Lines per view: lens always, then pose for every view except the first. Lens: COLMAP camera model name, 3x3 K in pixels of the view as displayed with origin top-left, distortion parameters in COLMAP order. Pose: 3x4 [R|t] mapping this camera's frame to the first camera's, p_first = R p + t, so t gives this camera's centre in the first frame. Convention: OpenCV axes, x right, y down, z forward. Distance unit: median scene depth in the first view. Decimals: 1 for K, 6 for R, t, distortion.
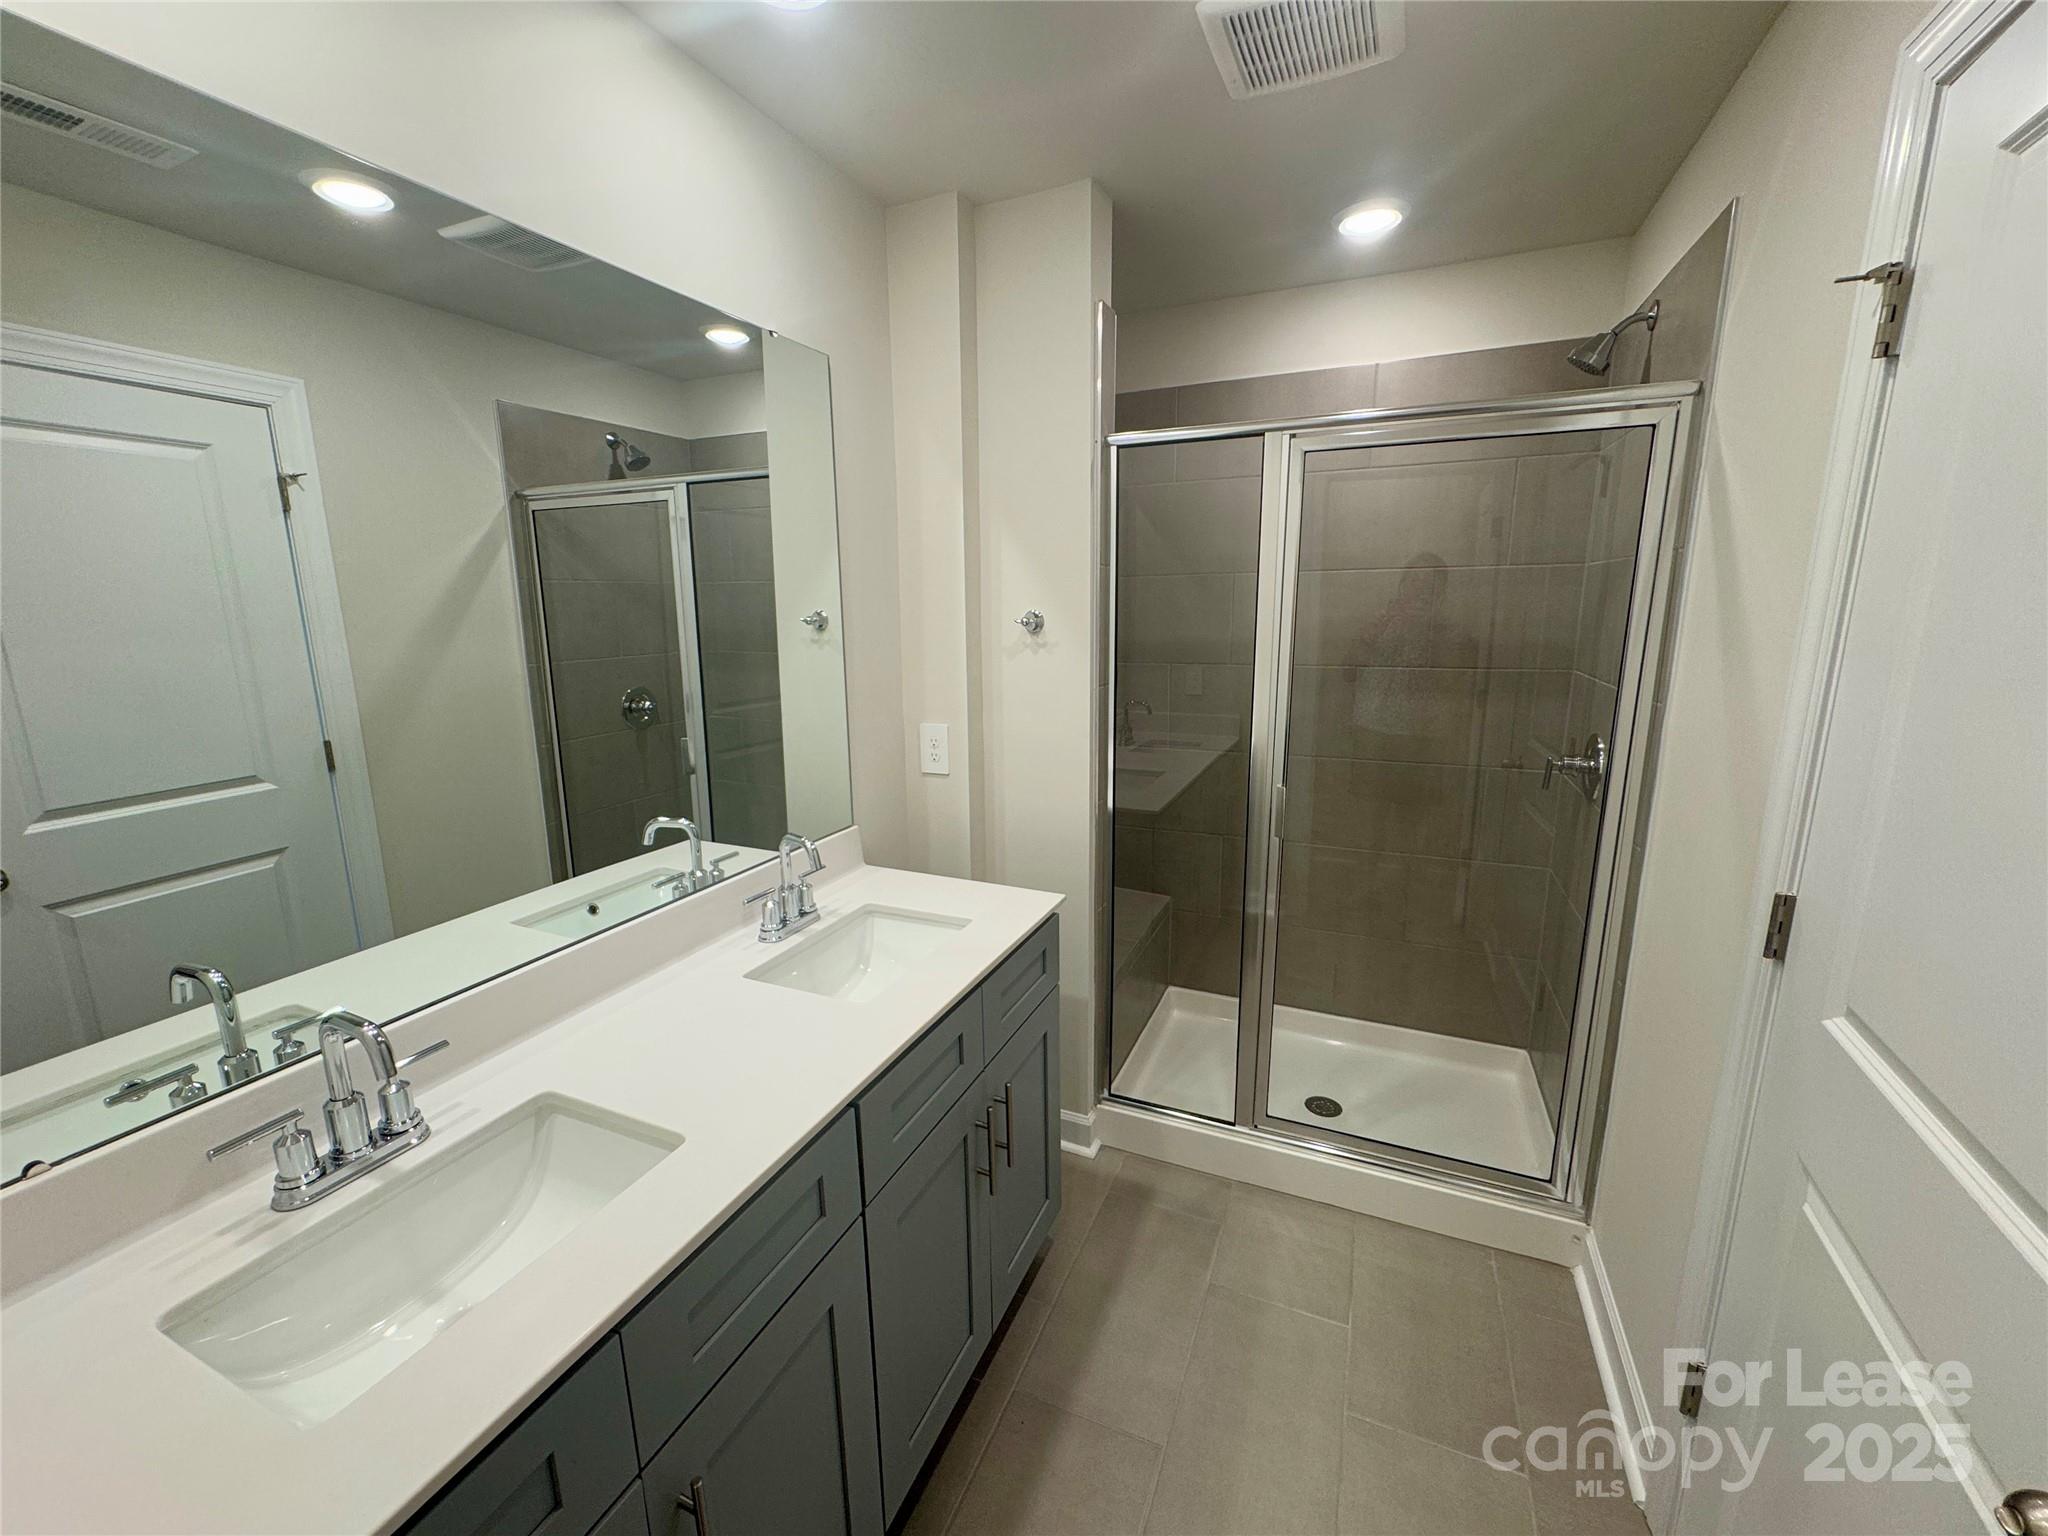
lens RADIAL K [[818.3, 0, 1021.9], [0, 818.3, 764.2], [0, 0, 1]] dist [-0.000943, 0.000174]
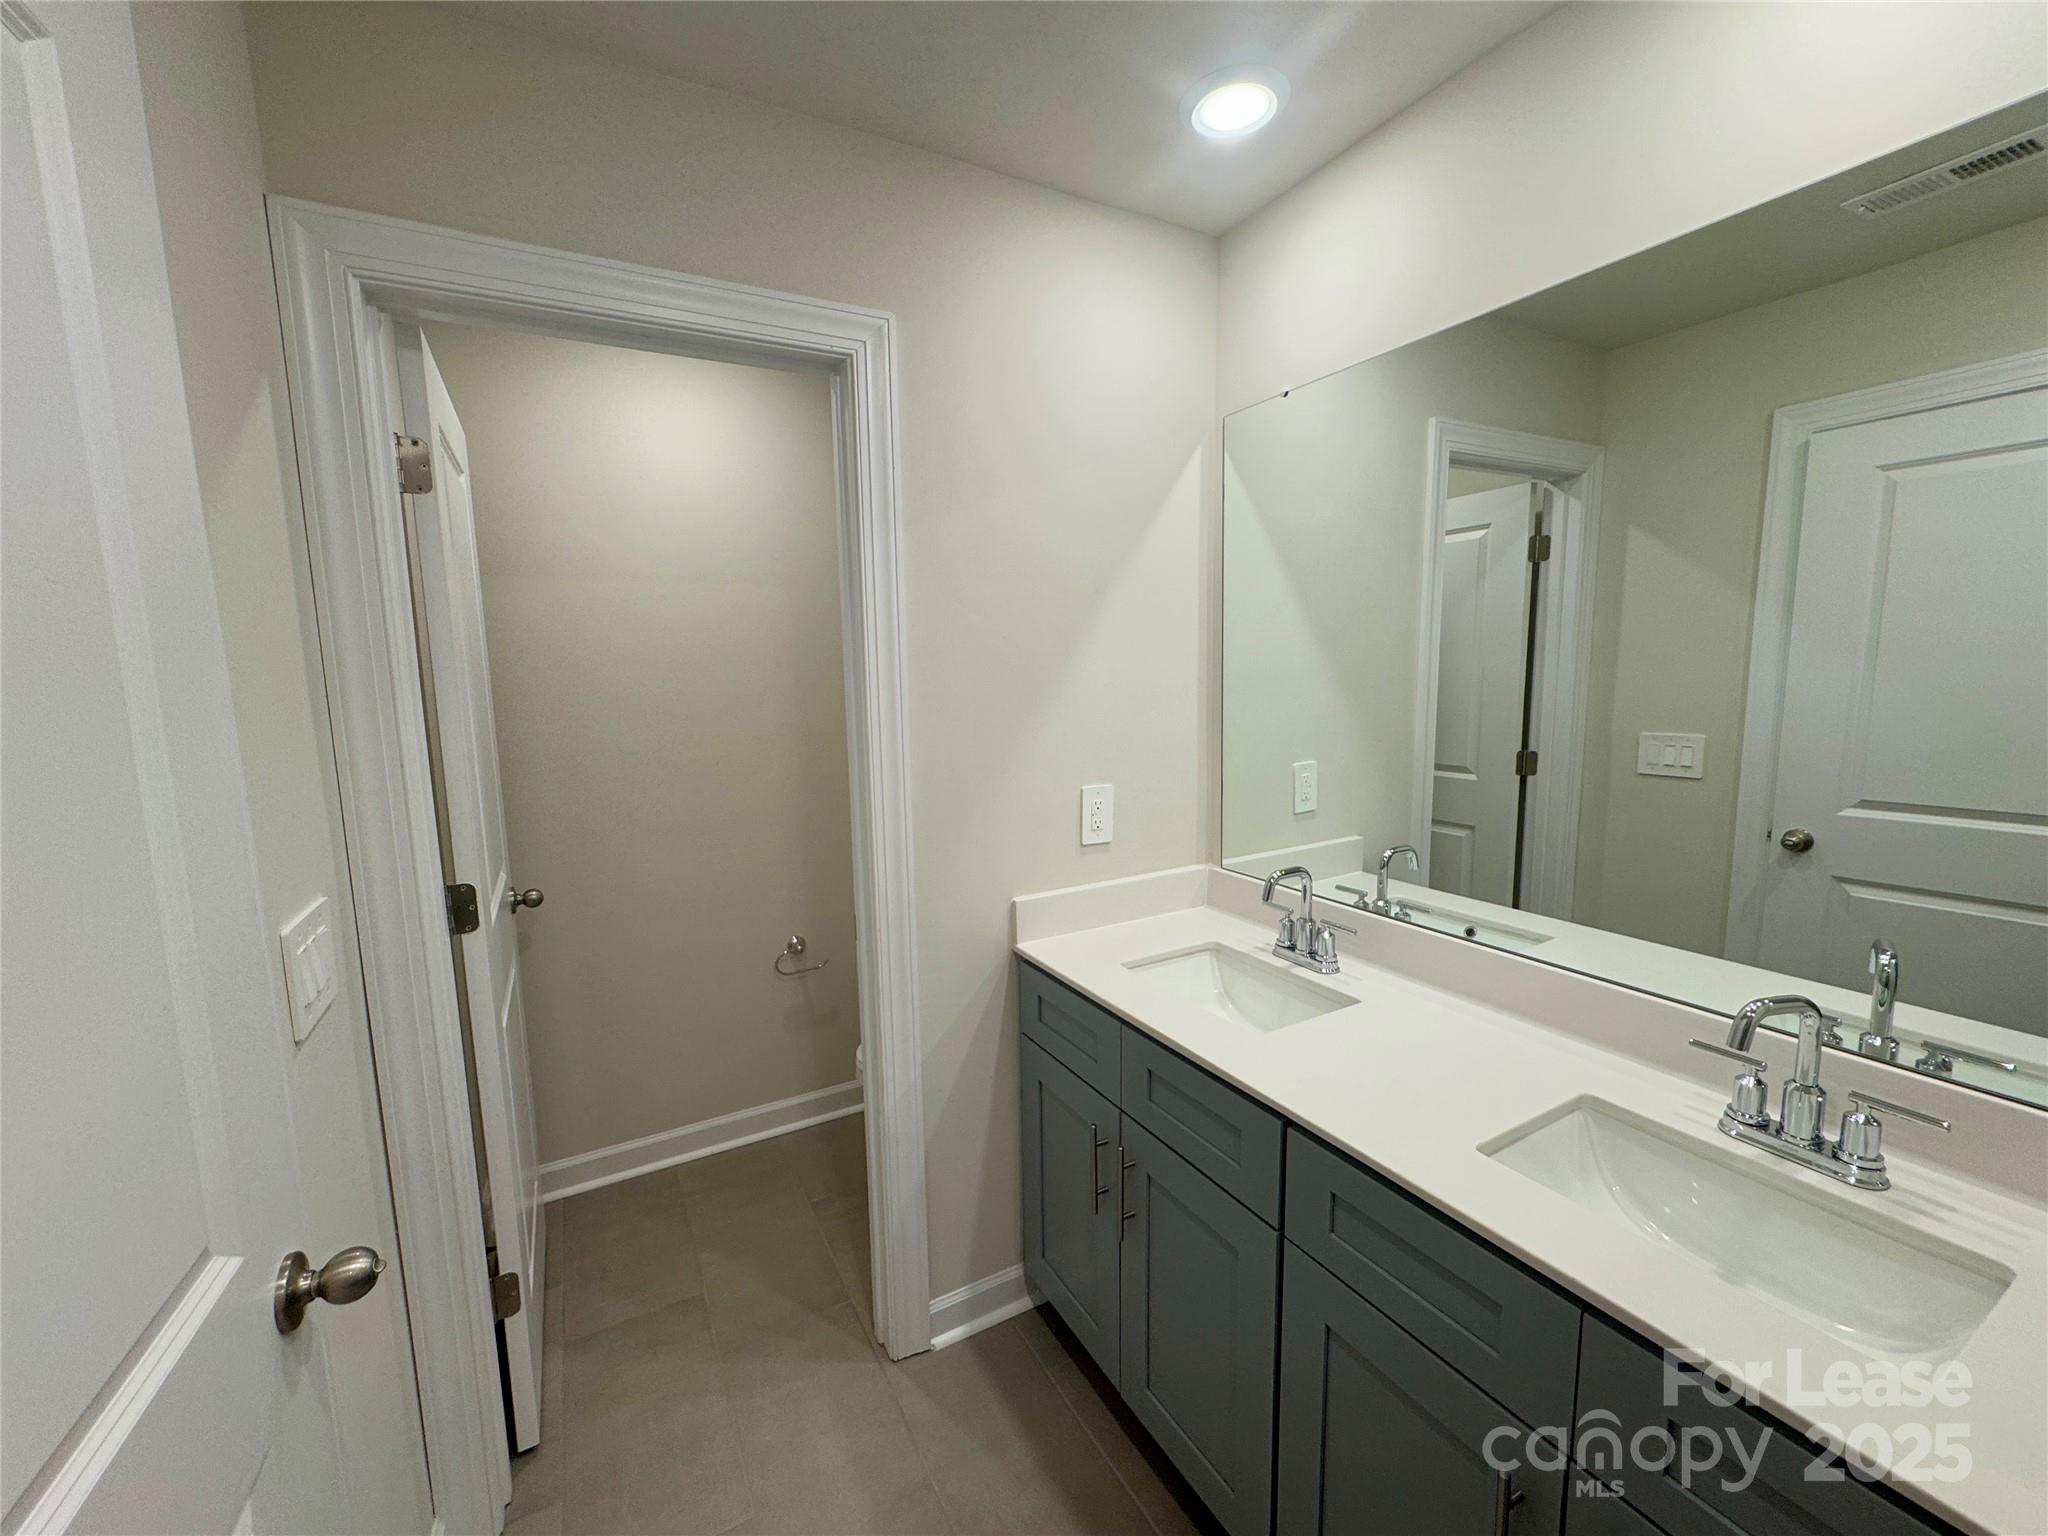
lens RADIAL K [[818.3, 0, 1018.9], [0, 818.3, 765.9], [0, 0, 1]] dist [-0.000943, 0.000174]
pose [[-0.590524, 0.134966, -0.795654, 0.667057], [-0.127754, 0.957850, 0.257297, -0.210154], [0.796844, 0.253588, -0.548391, 1.043476]]
